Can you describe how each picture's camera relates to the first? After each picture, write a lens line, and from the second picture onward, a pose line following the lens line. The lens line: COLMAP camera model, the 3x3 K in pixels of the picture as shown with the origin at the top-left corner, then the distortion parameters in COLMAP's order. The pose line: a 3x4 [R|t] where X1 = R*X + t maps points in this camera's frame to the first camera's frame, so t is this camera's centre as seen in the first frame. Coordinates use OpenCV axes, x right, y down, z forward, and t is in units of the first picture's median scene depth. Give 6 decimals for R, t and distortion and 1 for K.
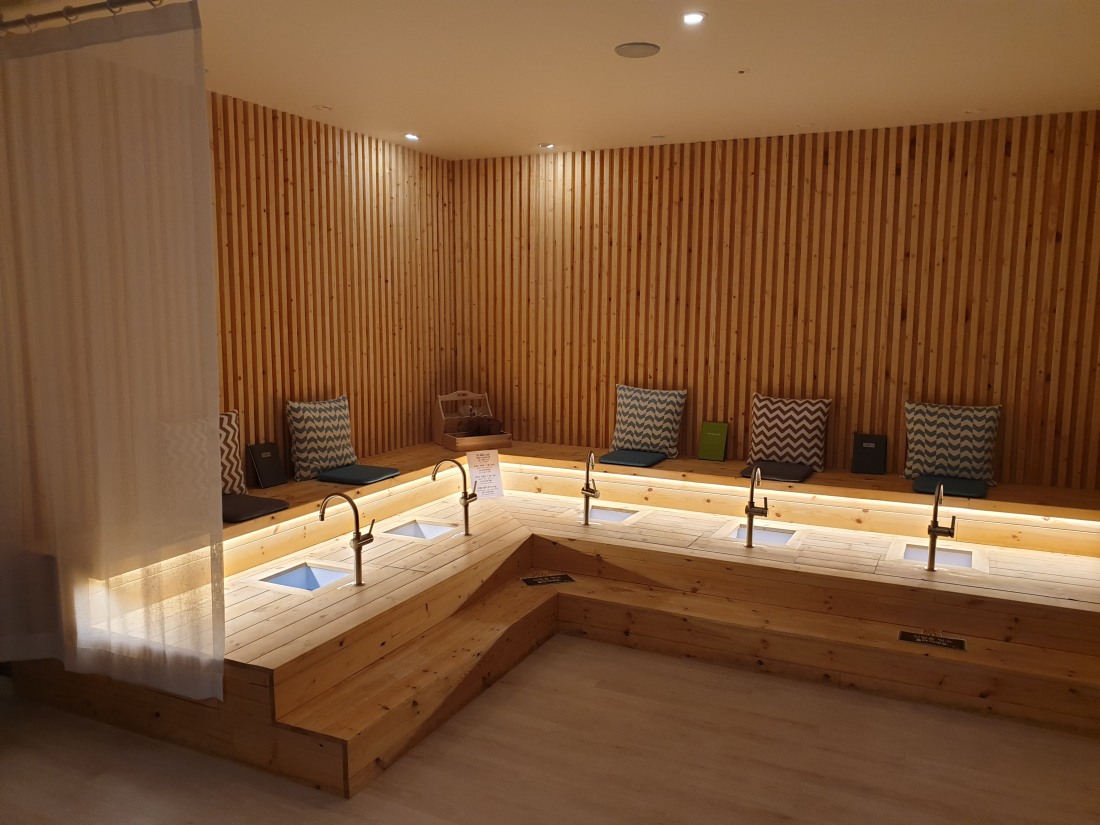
lens RADIAL K [[839.1, 0, 543.9], [0, 839.1, 412.3], [0, 0, 1]] dist [-0.065455, 0.061032]
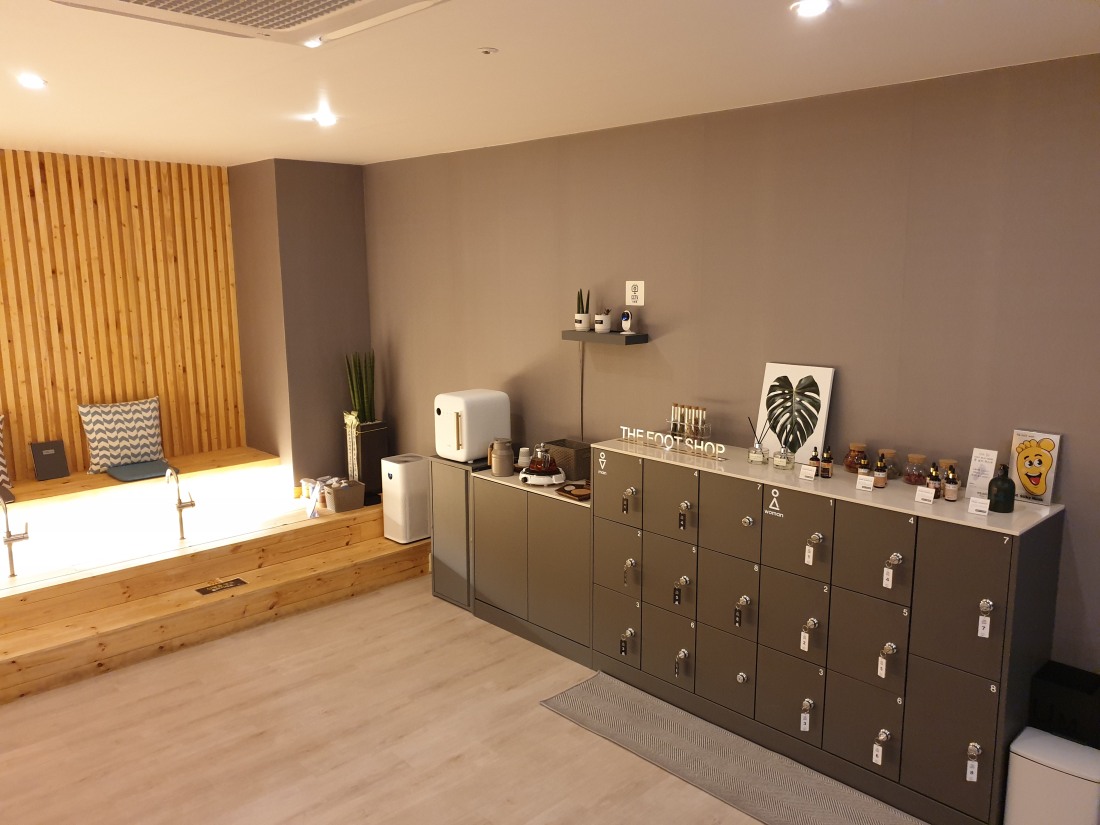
lens RADIAL K [[839.1, 0, 553.6], [0, 839.1, 408.7], [0, 0, 1]] dist [-0.065455, 0.061032]
pose [[0.323159, -0.164783, 0.931888, -0.400808], [0.121352, 0.983809, 0.131882, -0.081141], [-0.938532, 0.070468, 0.337923, 0.037932]]
